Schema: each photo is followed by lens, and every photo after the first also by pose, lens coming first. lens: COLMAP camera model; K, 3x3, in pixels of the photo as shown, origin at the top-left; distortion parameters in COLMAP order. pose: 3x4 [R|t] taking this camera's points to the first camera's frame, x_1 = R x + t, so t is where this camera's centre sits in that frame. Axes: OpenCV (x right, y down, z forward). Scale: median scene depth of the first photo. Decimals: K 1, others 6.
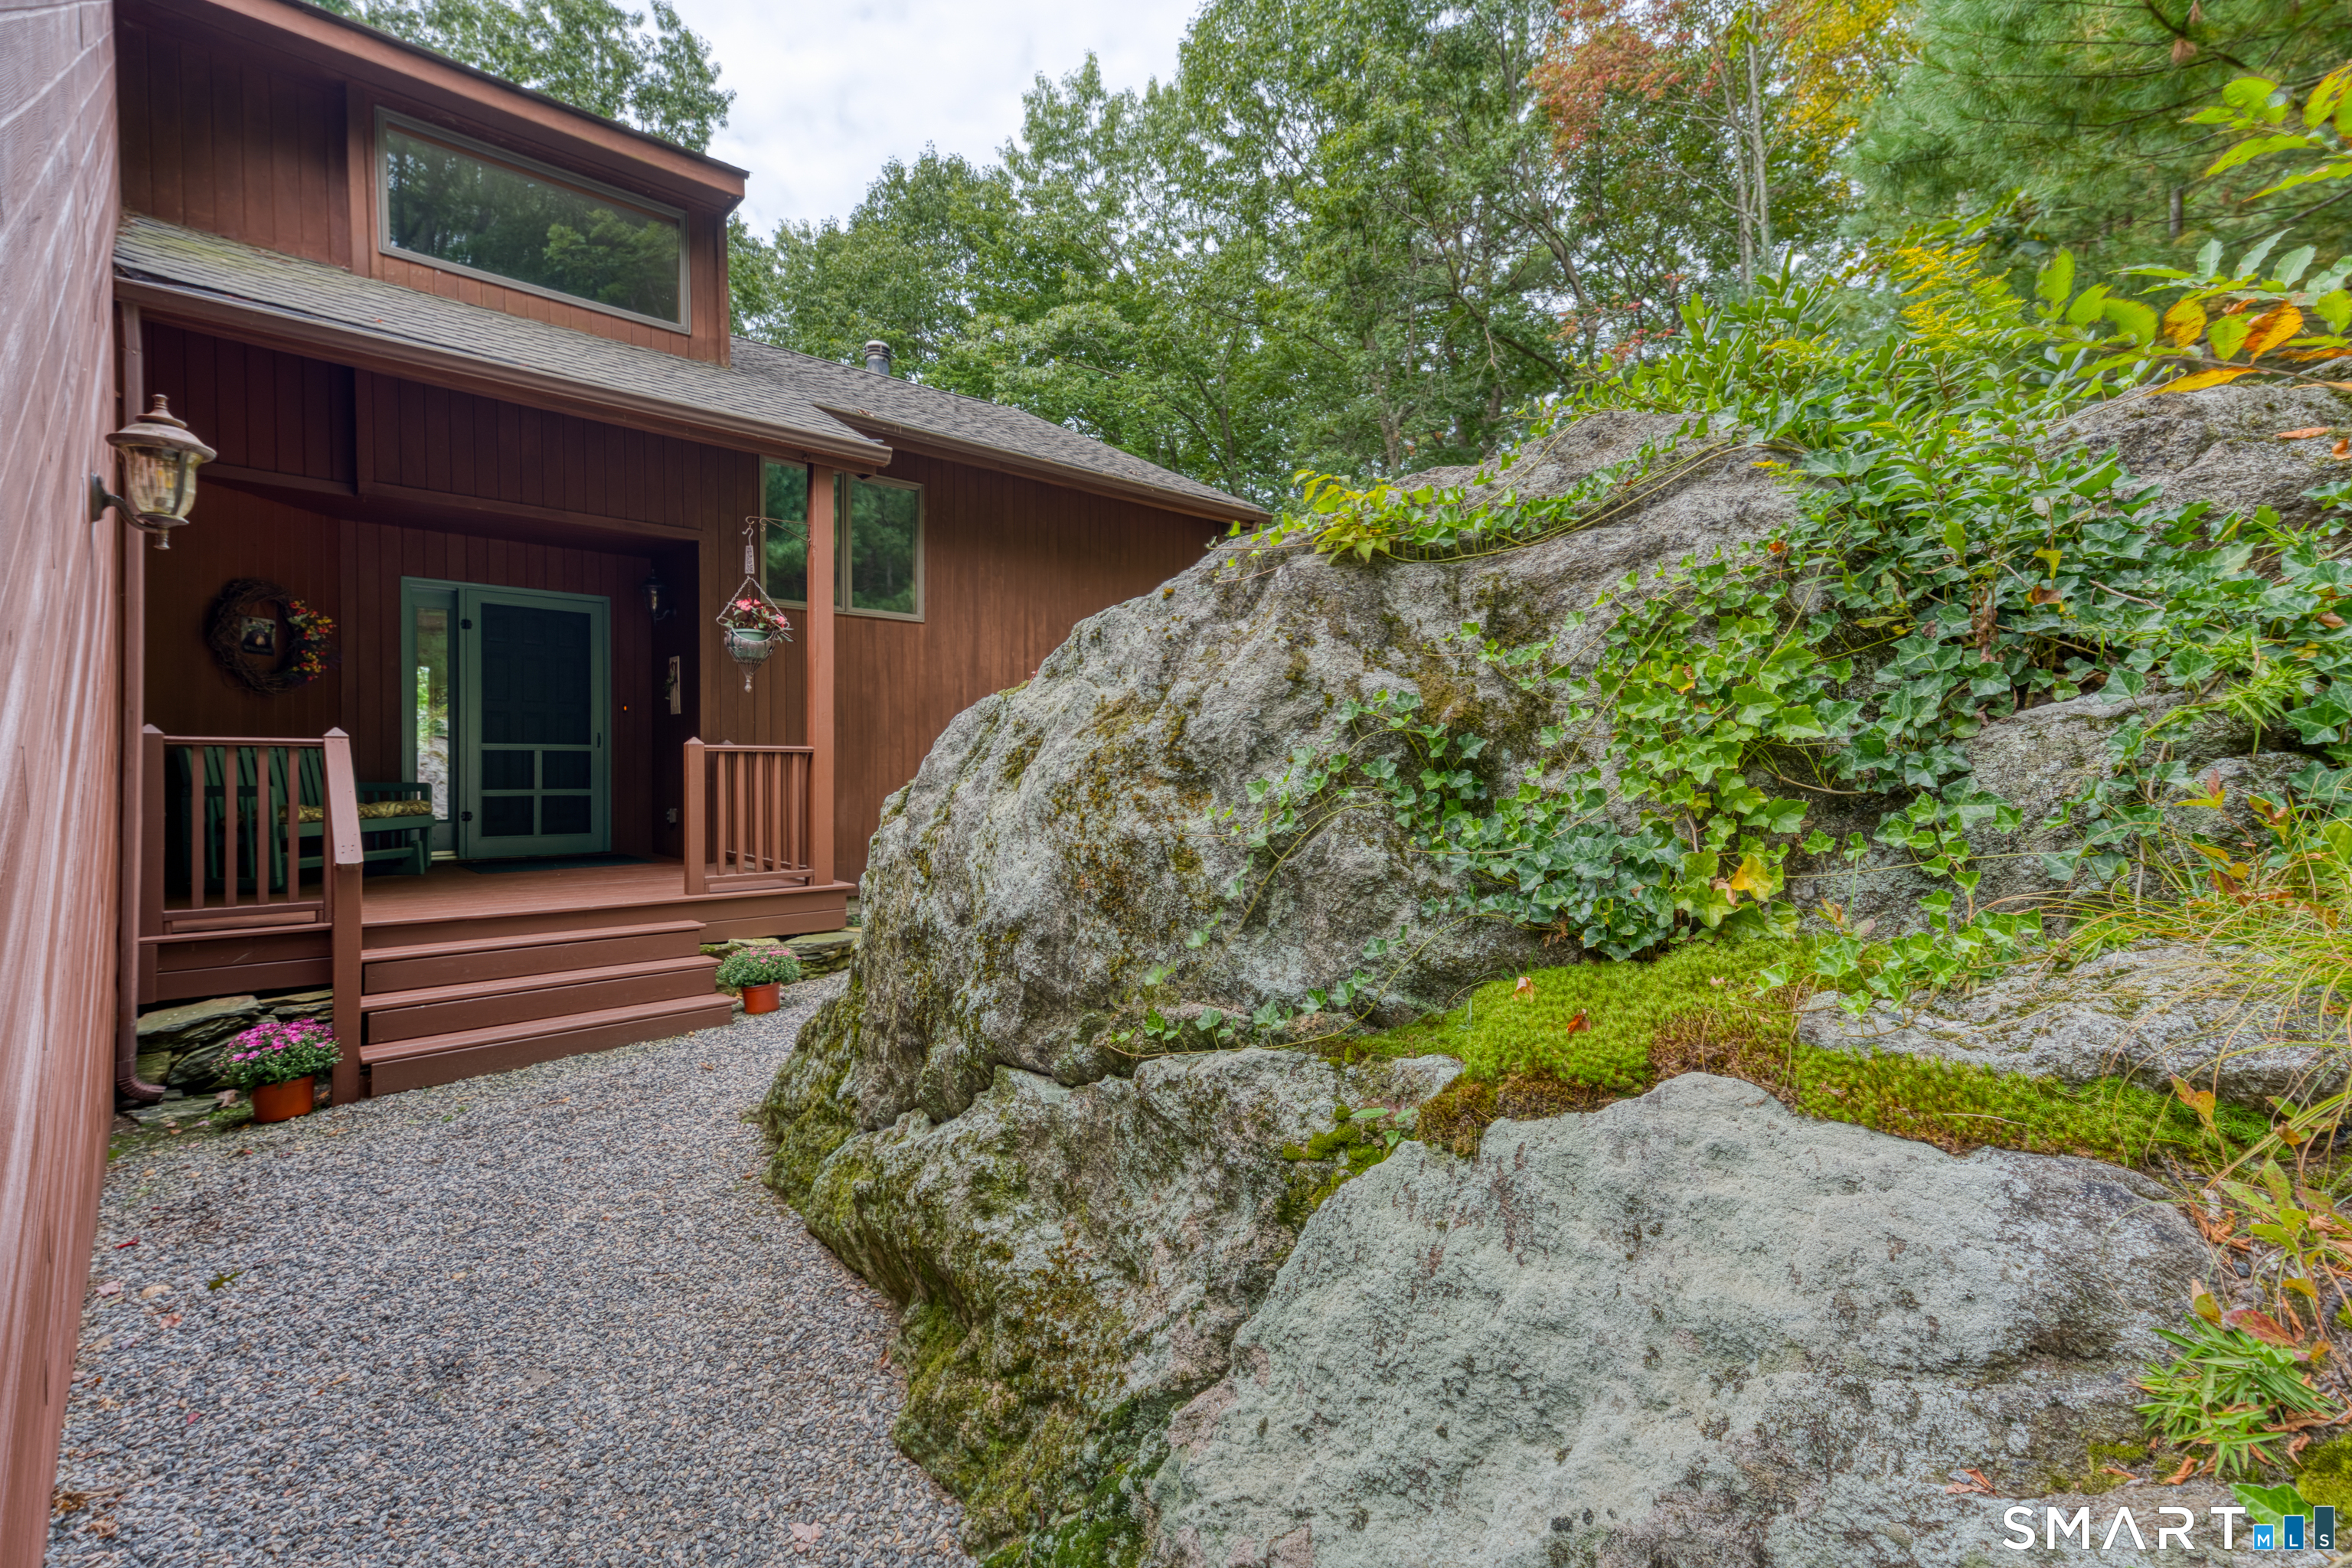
lens RADIAL K [[1202.9, 0, 1183.4], [0, 1202.9, 749.5], [0, 0, 1]] dist [0.055939, -0.000656]
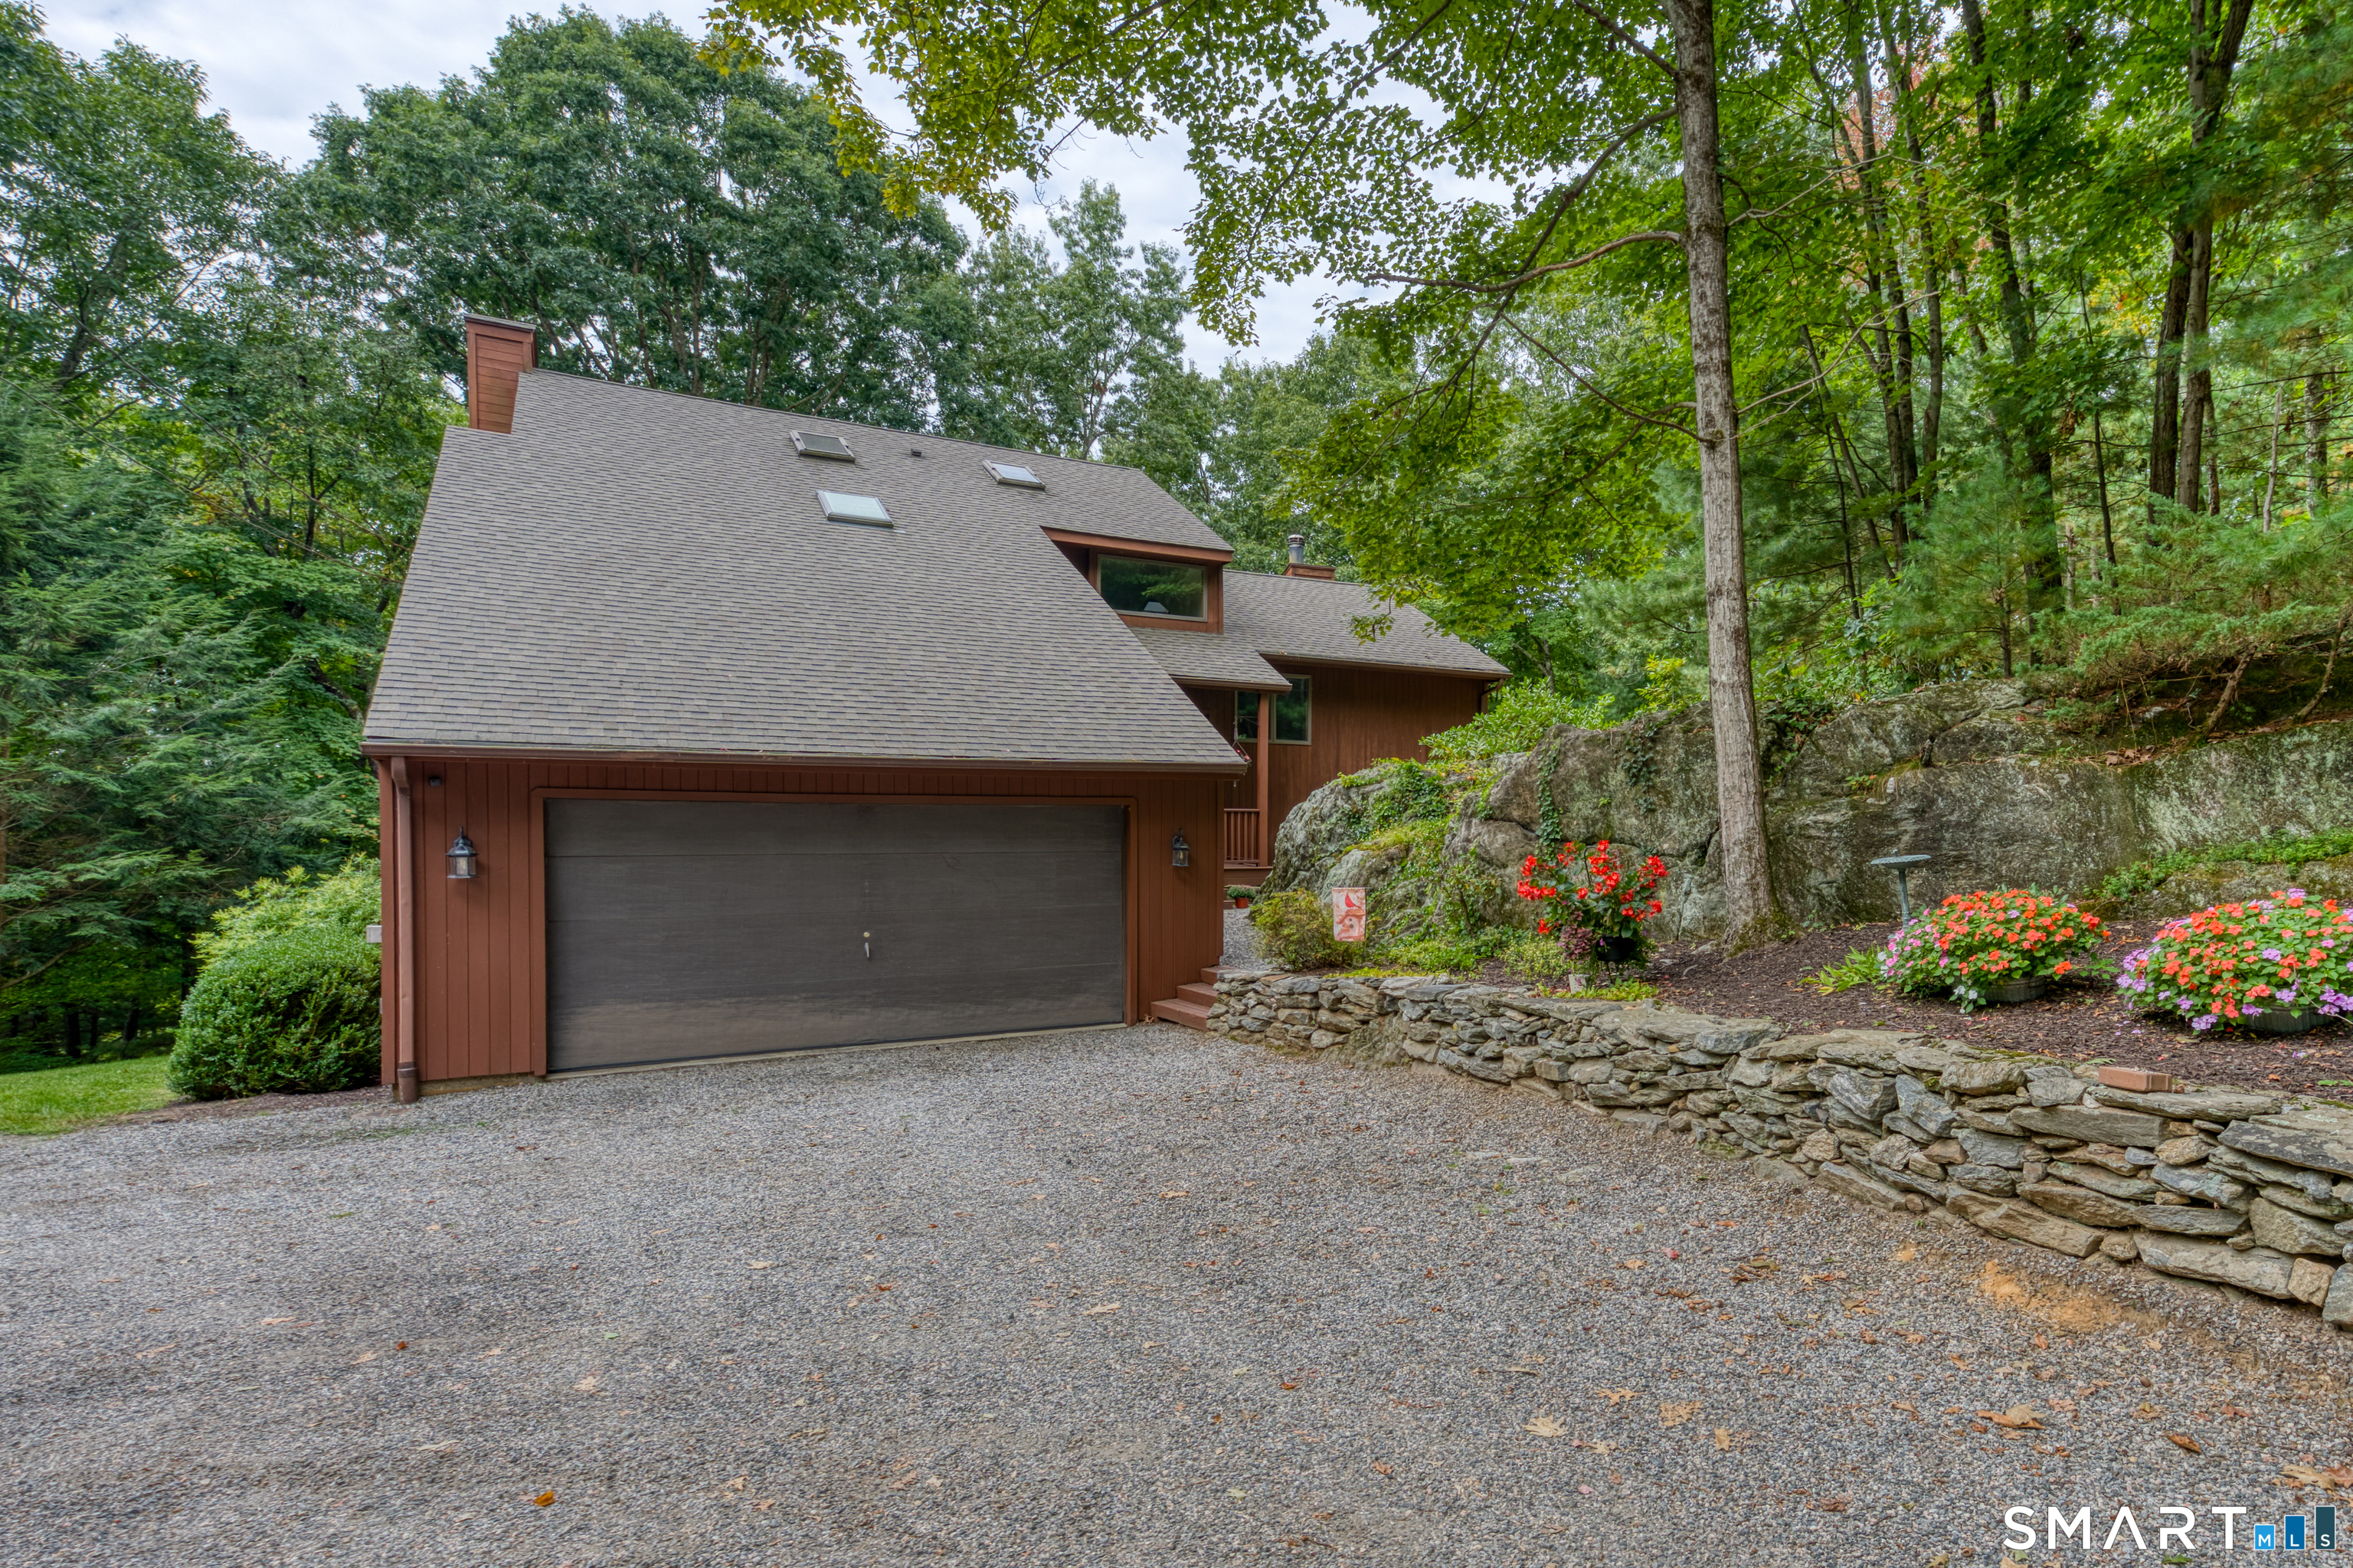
lens RADIAL K [[1057.9, 0, 1176.5], [0, 1057.9, 784.0], [0, 0, 1]] dist [0.015309, 0.000431]
pose [[0.932882, -0.010539, -0.360027, 0.273748], [0.005040, 0.999856, -0.016211, -0.016434], [0.360146, 0.013308, 0.932801, -0.948764]]
